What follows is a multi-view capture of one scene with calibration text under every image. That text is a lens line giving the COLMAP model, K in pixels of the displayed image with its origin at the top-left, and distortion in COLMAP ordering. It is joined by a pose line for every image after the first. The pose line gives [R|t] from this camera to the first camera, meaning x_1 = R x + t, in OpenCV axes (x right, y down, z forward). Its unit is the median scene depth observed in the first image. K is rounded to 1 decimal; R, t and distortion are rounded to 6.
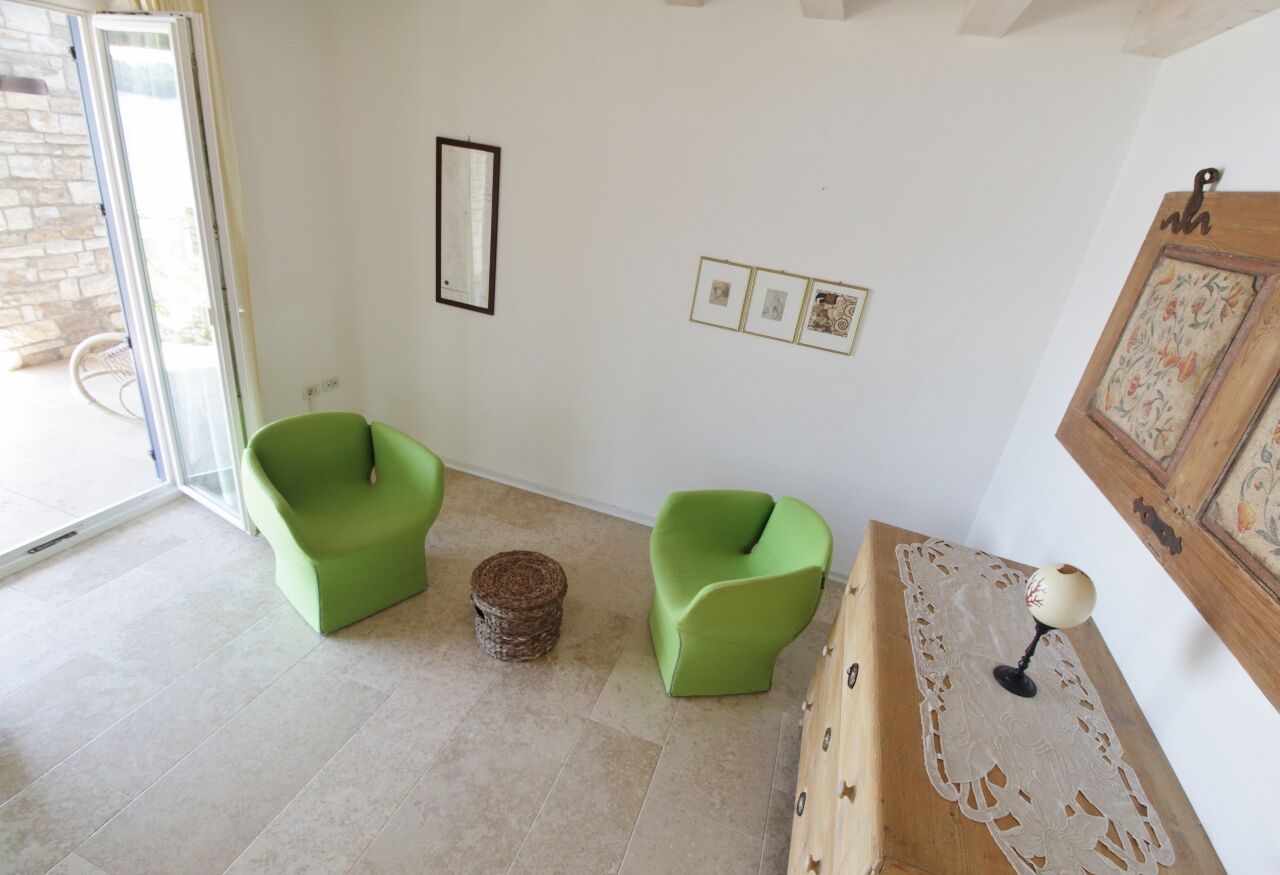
lens RADIAL K [[612.0, 0, 656.3], [0, 612.0, 441.4], [0, 0, 1]] dist [-0.009409, -0.006801]
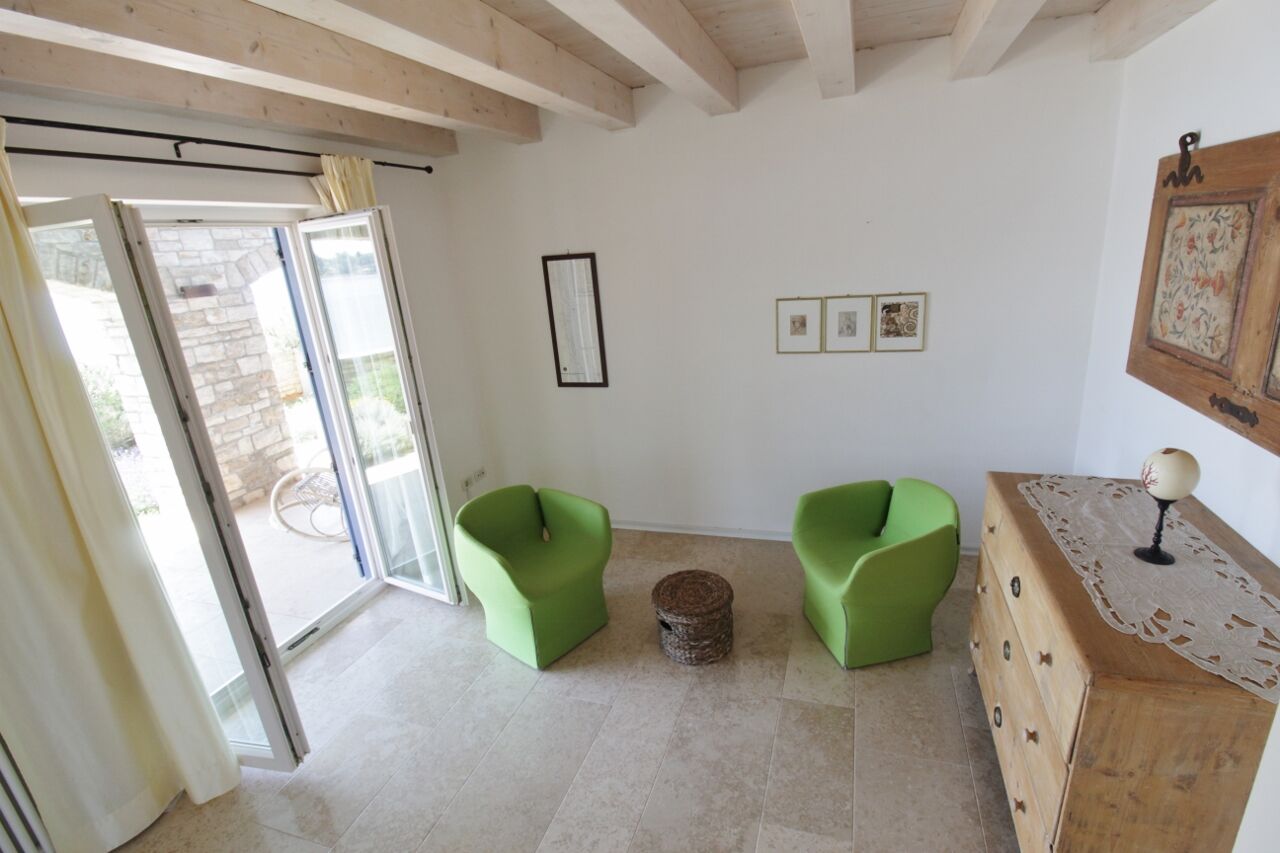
lens RADIAL K [[597.5, 0, 662.8], [0, 597.5, 427.6], [0, 0, 1]] dist [-0.003559, -0.010977]
pose [[0.975635, -0.208645, -0.067846, -0.120532], [0.198356, 0.970977, -0.133638, 0.054910], [0.093760, 0.116924, 0.988705, -0.150724]]
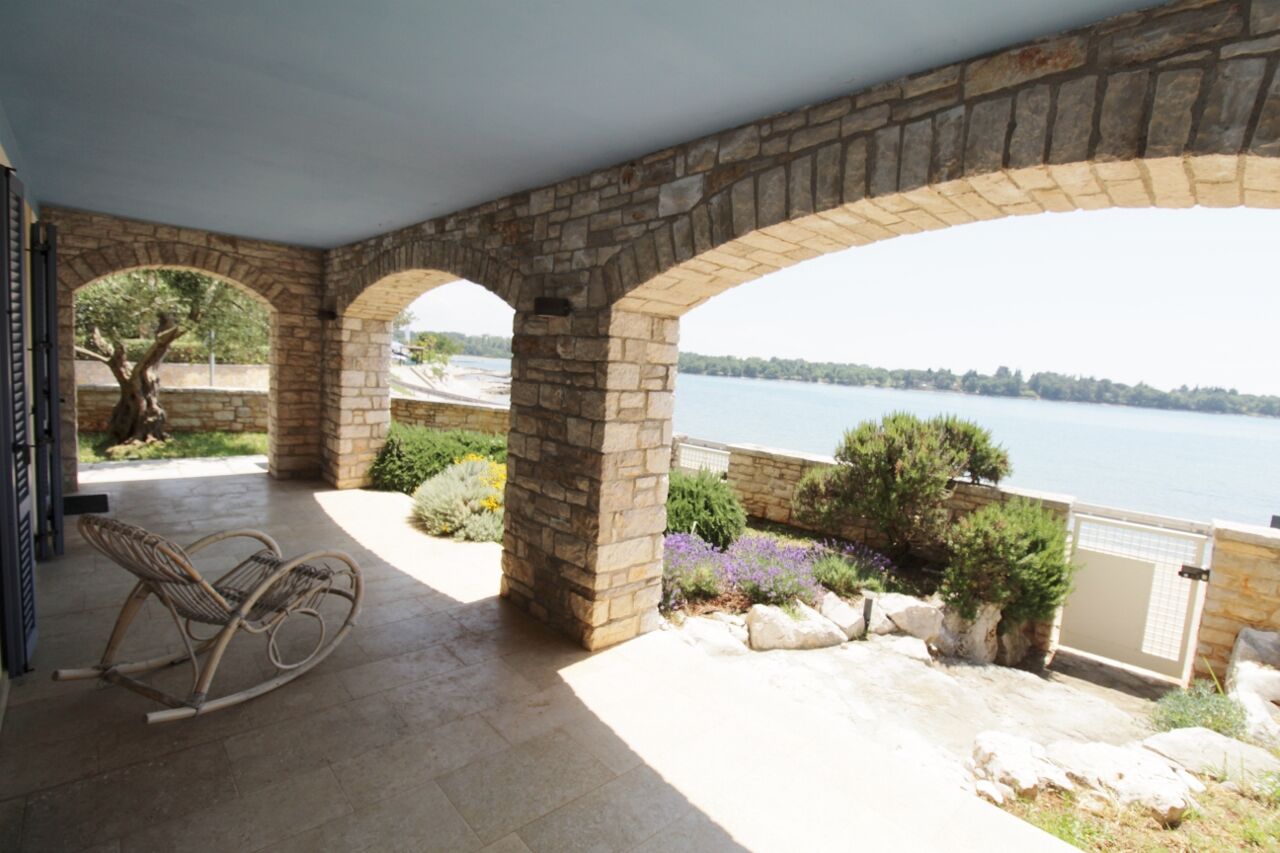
lens RADIAL K [[597.5, 0, 666.6], [0, 597.5, 424.2], [0, 0, 1]] dist [-0.003559, -0.010977]
pose [[-0.459837, -0.087662, -0.883666, -0.524422], [-0.488684, 0.855859, 0.169395, -0.930235], [0.741444, 0.509727, -0.436394, 2.163946]]
